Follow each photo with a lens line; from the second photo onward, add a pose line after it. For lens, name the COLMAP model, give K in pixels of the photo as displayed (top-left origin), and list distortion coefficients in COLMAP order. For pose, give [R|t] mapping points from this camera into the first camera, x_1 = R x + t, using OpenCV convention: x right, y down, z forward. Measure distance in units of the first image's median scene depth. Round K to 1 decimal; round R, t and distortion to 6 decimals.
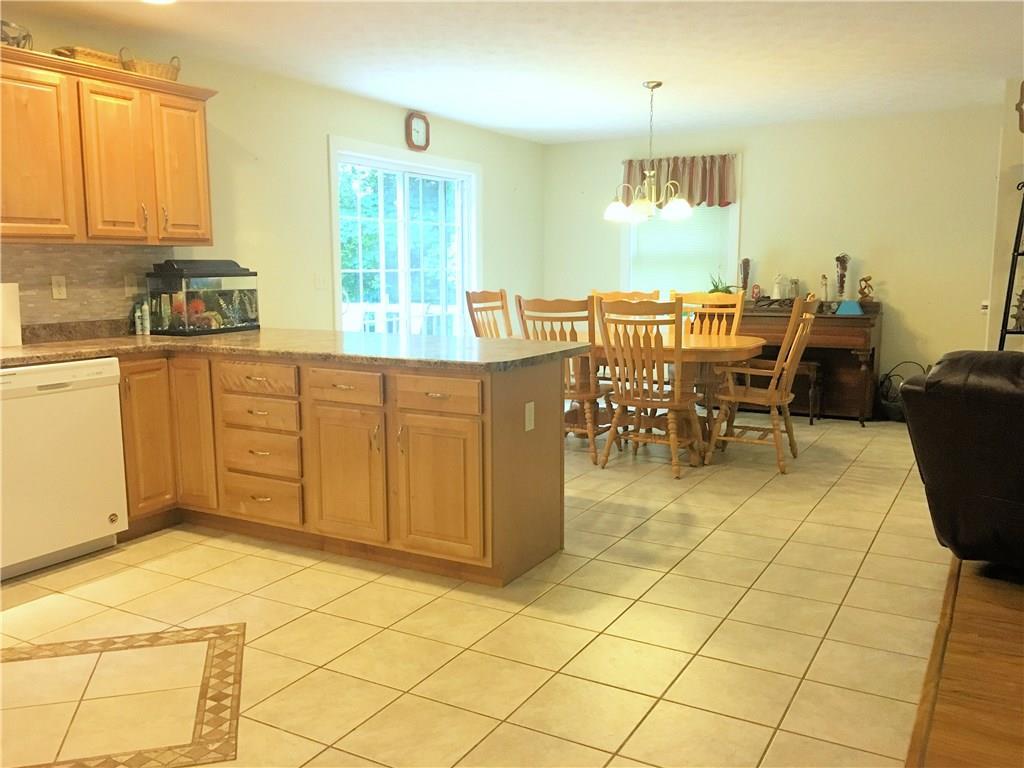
lens RADIAL K [[864.3, 0, 509.3], [0, 864.3, 386.3], [0, 0, 1]] dist [0.062505, -0.088710]
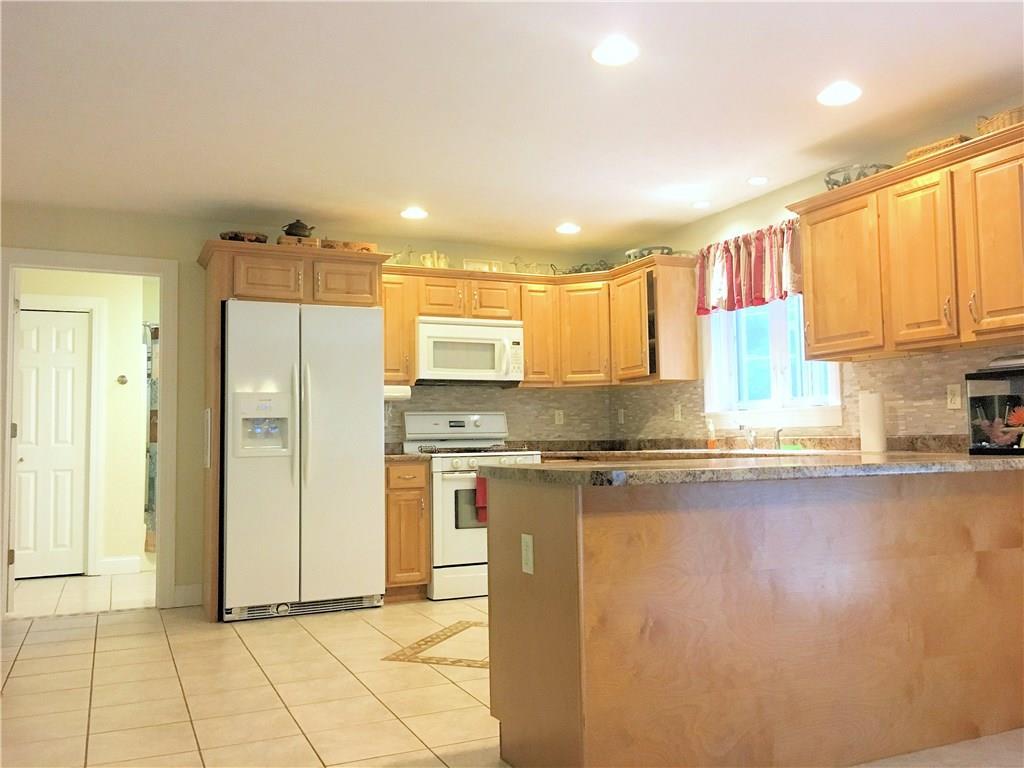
lens RADIAL K [[864.3, 0, 509.3], [0, 864.3, 386.3], [0, 0, 1]] dist [0.062505, -0.088710]
pose [[-0.588526, -0.037897, -0.807590, 0.563002], [-0.095618, 0.995153, 0.022983, -0.108828], [0.802804, 0.090746, -0.589297, 1.266727]]
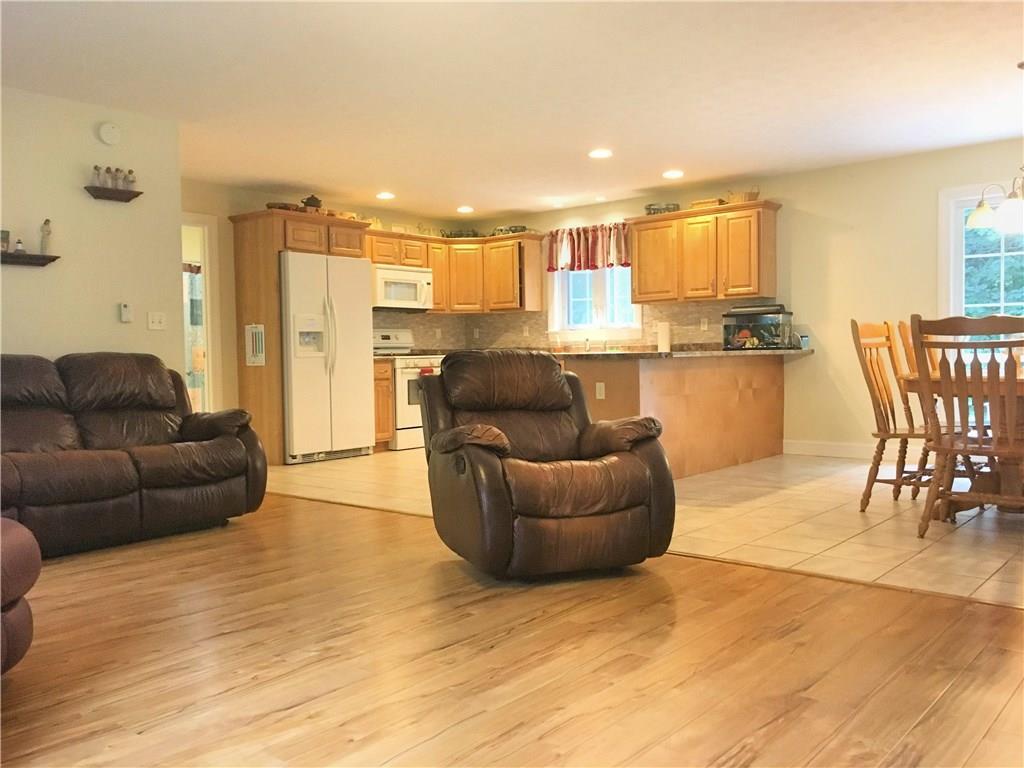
lens RADIAL K [[864.3, 0, 509.3], [0, 864.3, 386.3], [0, 0, 1]] dist [0.062505, -0.088710]
pose [[-0.183448, 0.043691, -0.982058, 1.549541], [-0.119738, 0.990580, 0.066437, -0.058926], [0.975710, 0.129777, -0.176488, 1.015716]]
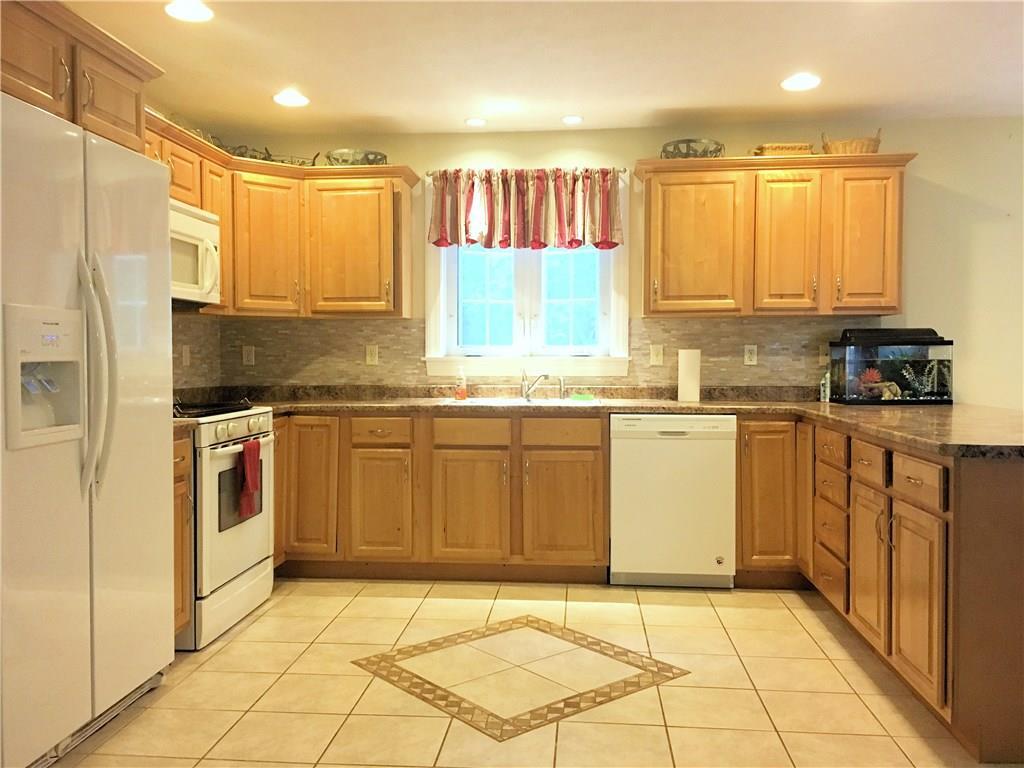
lens RADIAL K [[864.3, 0, 509.3], [0, 864.3, 386.3], [0, 0, 1]] dist [0.062505, -0.088710]
pose [[0.413738, 0.034468, -0.909743, 0.418613], [-0.127521, 0.991626, -0.020424, -0.010293], [0.901420, 0.124462, 0.414669, 0.273186]]
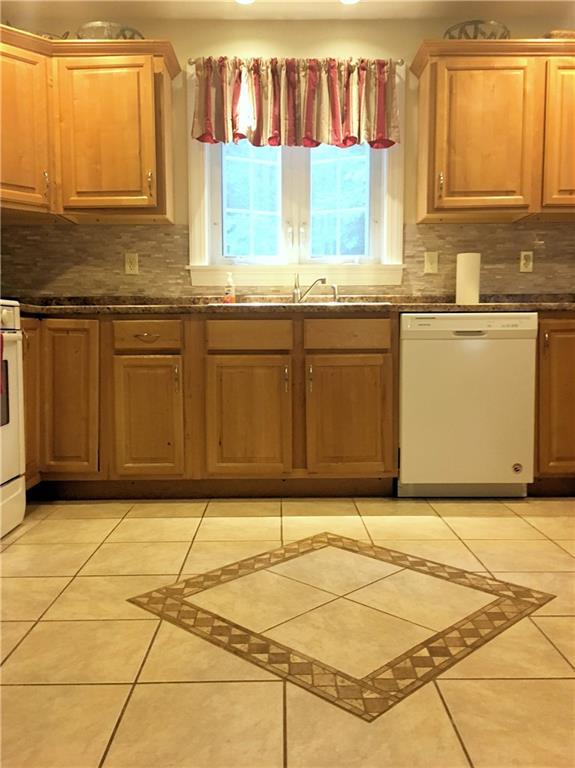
lens RADIAL K [[662.9, 0, 289.5], [0, 662.9, 382.2], [0, 0, 1]] dist [0.076584, -0.099882]
pose [[0.504273, 0.064898, -0.861102, 0.084743], [-0.116968, 0.993115, 0.006349, 0.075406], [0.855586, 0.097520, 0.508393, 0.349032]]
